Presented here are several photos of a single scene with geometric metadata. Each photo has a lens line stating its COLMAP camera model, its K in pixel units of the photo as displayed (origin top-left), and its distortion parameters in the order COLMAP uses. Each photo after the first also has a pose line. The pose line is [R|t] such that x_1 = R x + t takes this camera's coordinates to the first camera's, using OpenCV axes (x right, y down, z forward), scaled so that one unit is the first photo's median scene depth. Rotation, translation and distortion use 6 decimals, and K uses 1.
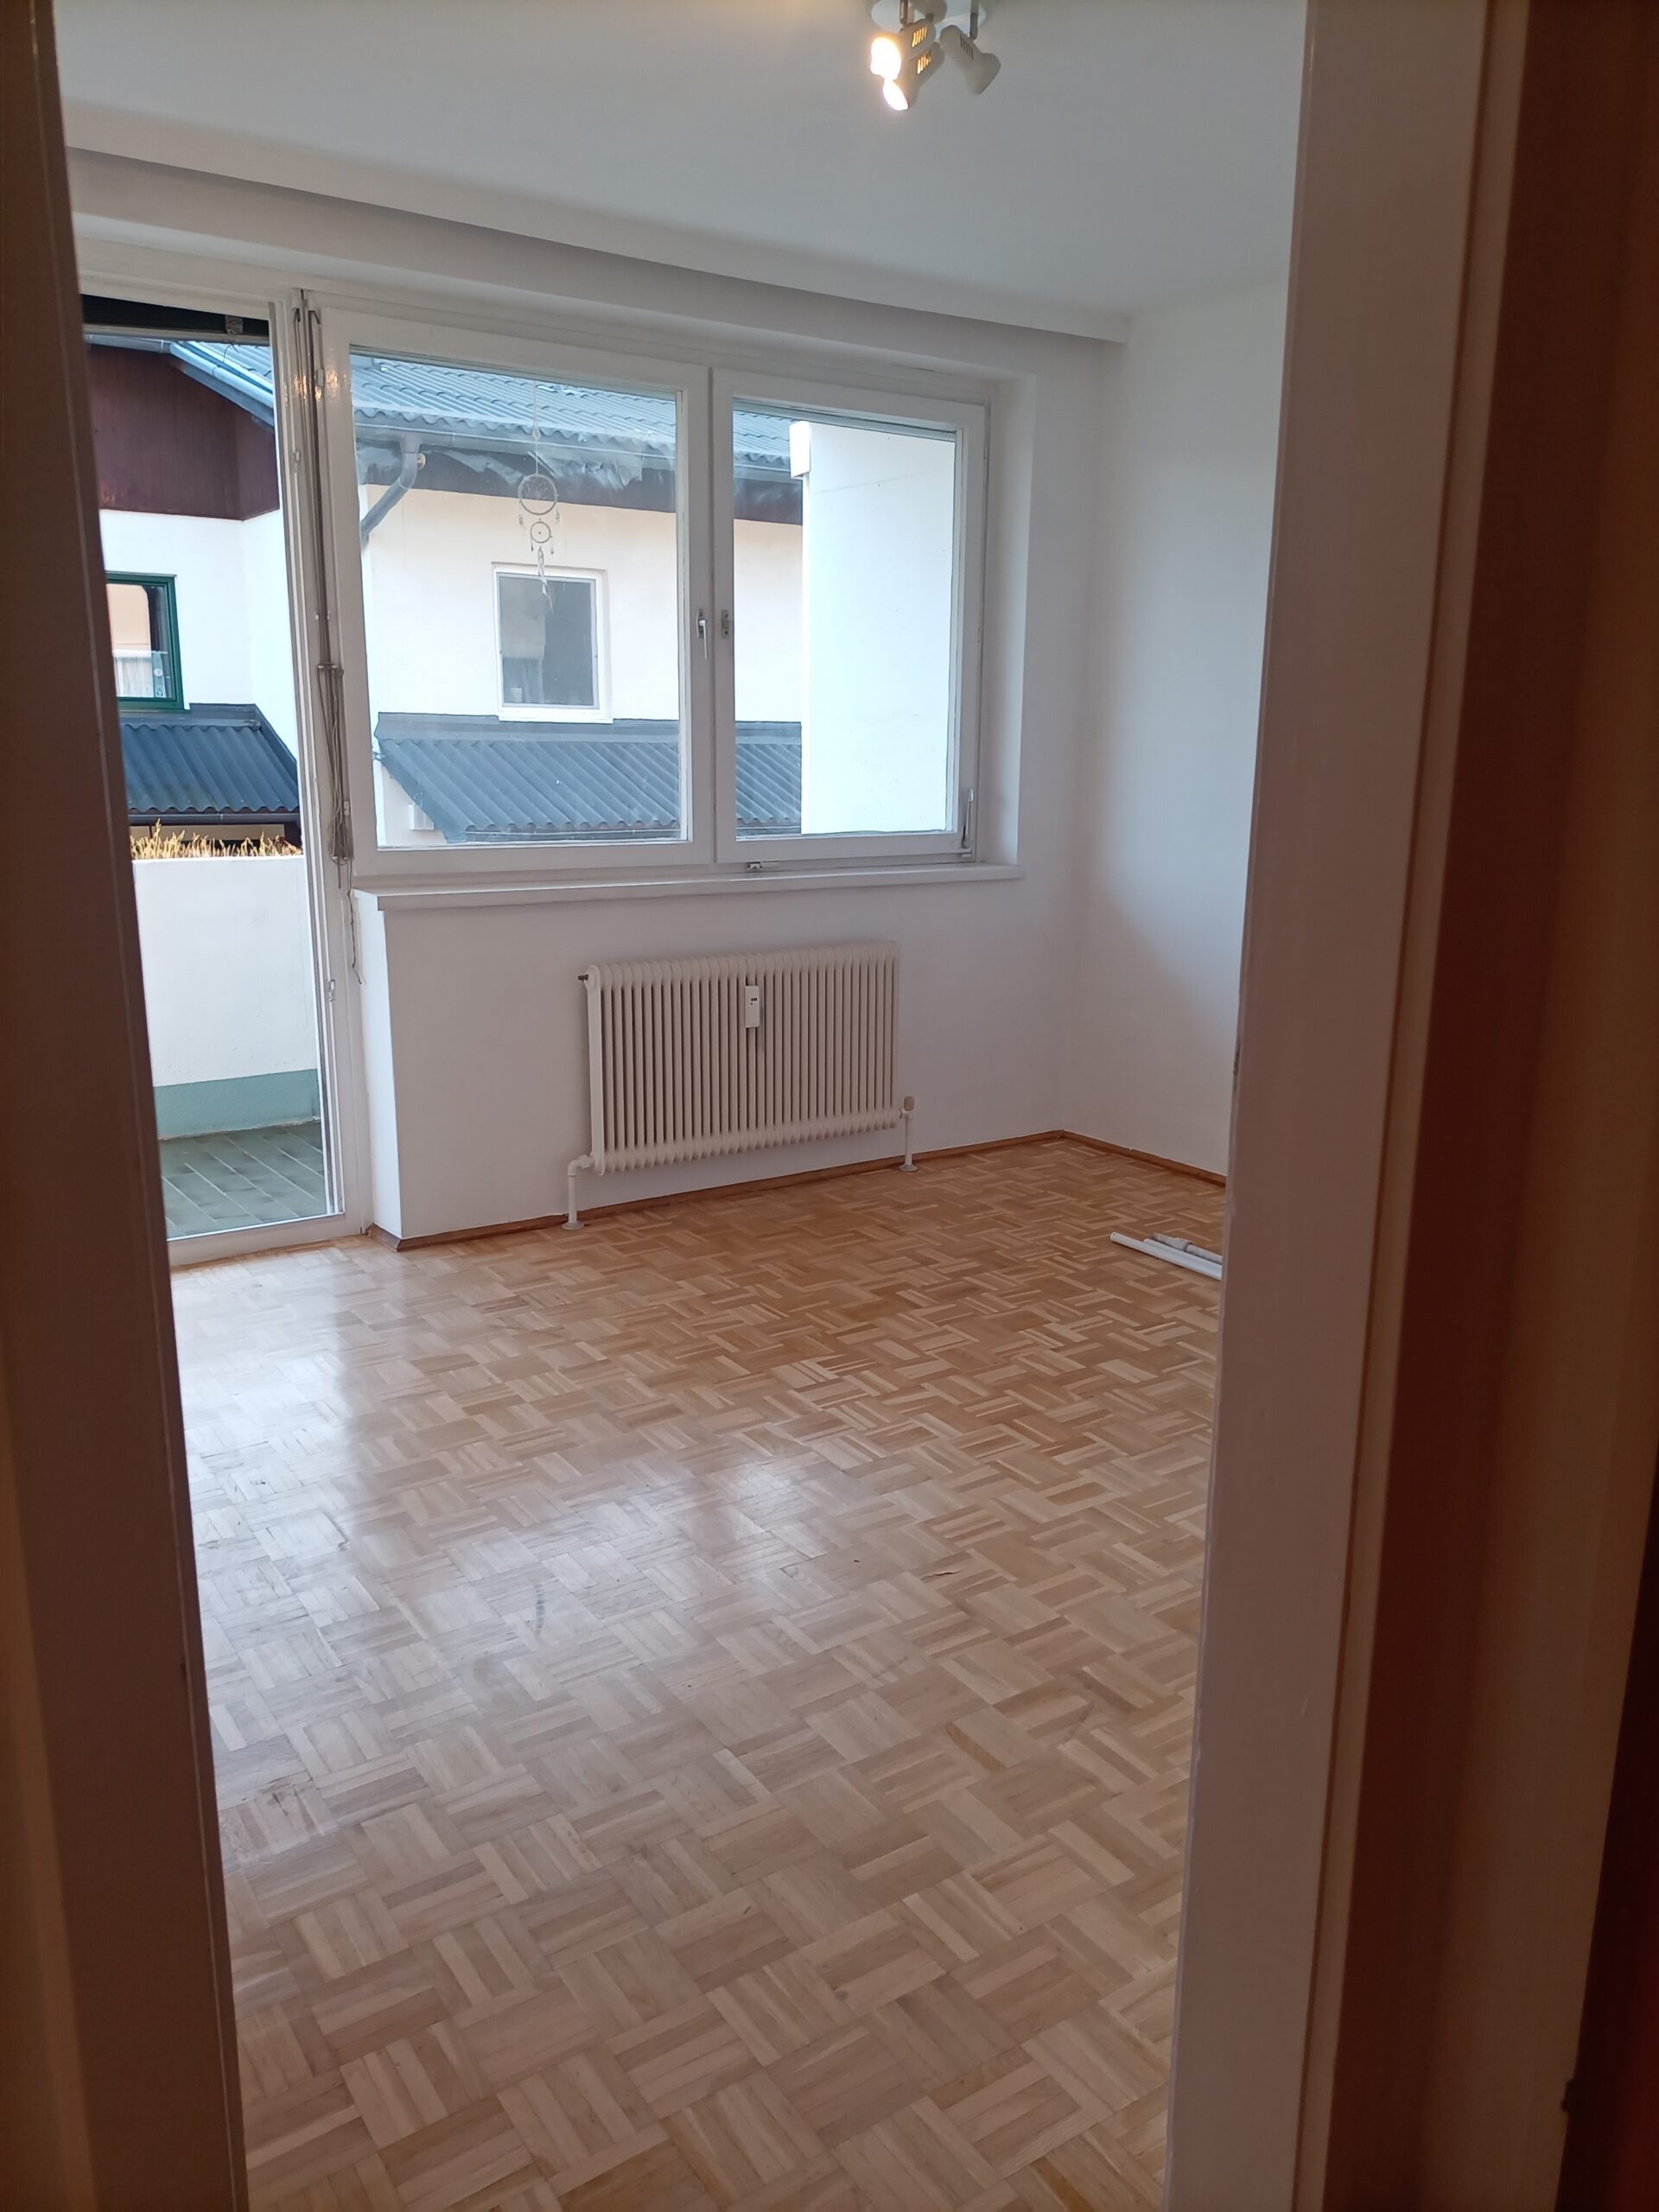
lens RADIAL K [[1643.2, 0, 827.8], [0, 1643.2, 1106.8], [0, 0, 1]] dist [0.033302, -0.010174]
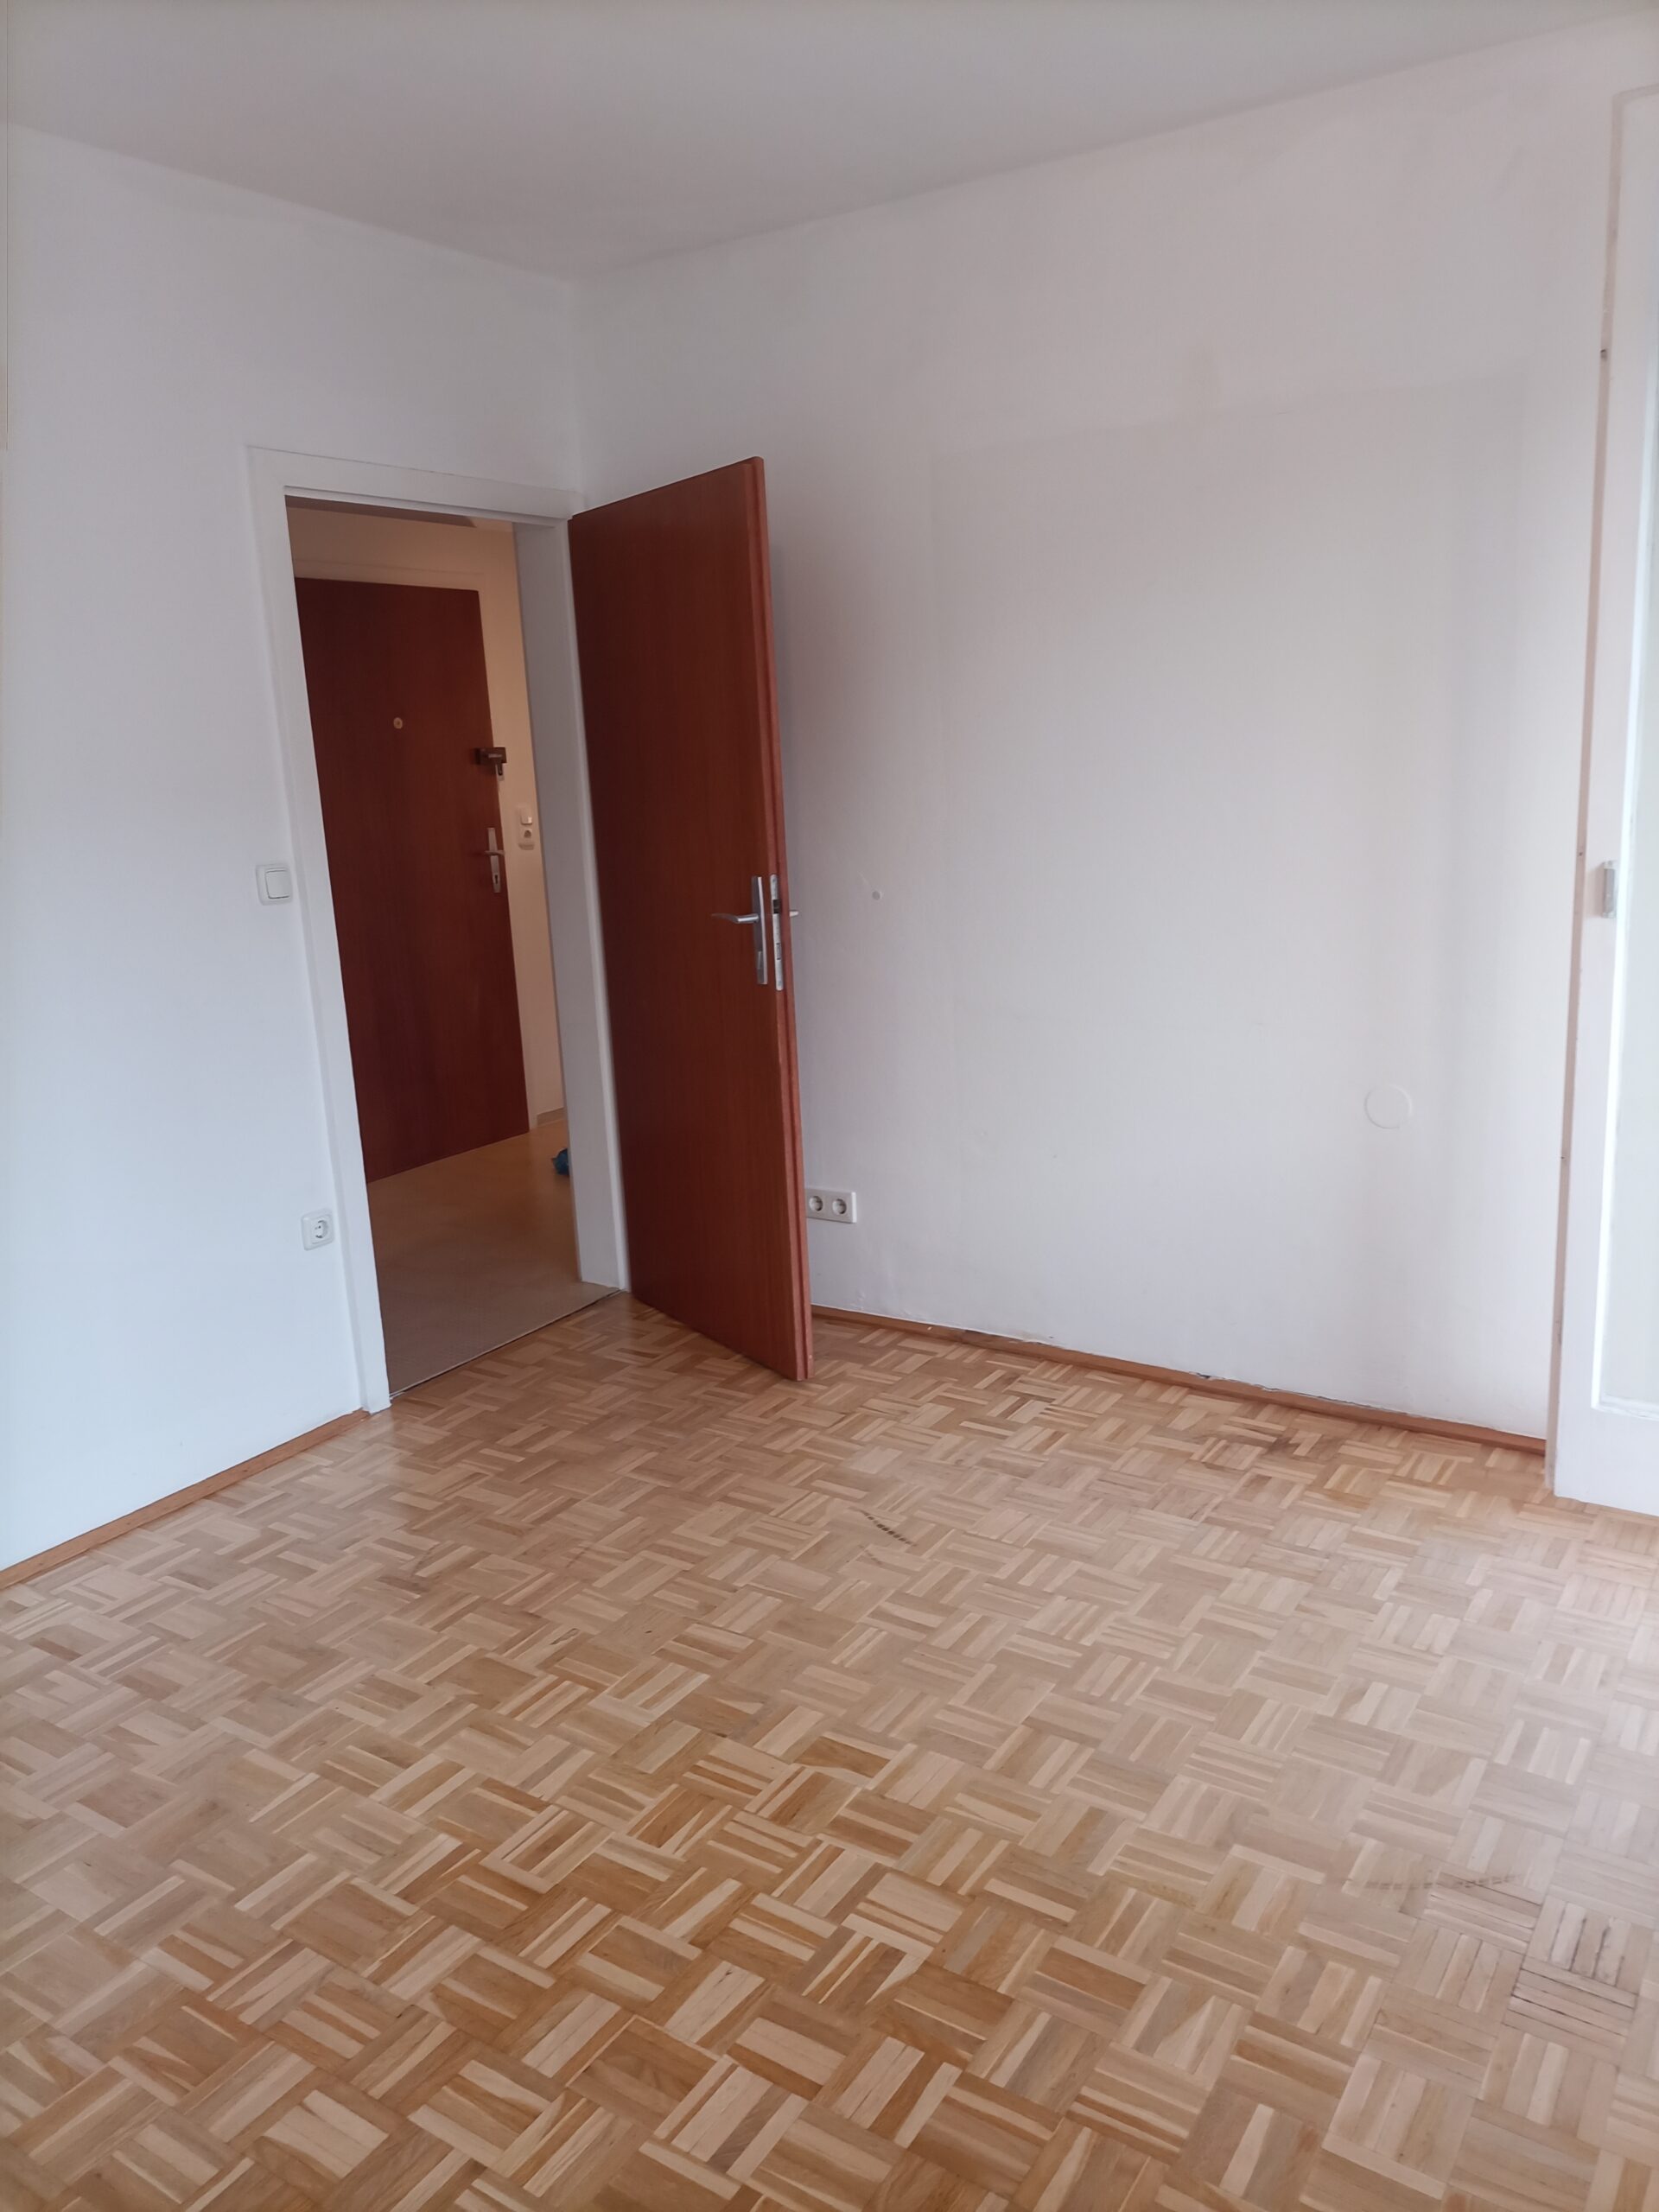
lens RADIAL K [[1643.2, 0, 828.6], [0, 1643.2, 1105.5], [0, 0, 1]] dist [0.033302, -0.010174]
pose [[-0.925682, 0.121032, -0.358419, 0.209001], [-0.041466, 0.909269, 0.414138, -0.383663], [0.376023, 0.398223, -0.836675, 1.546985]]
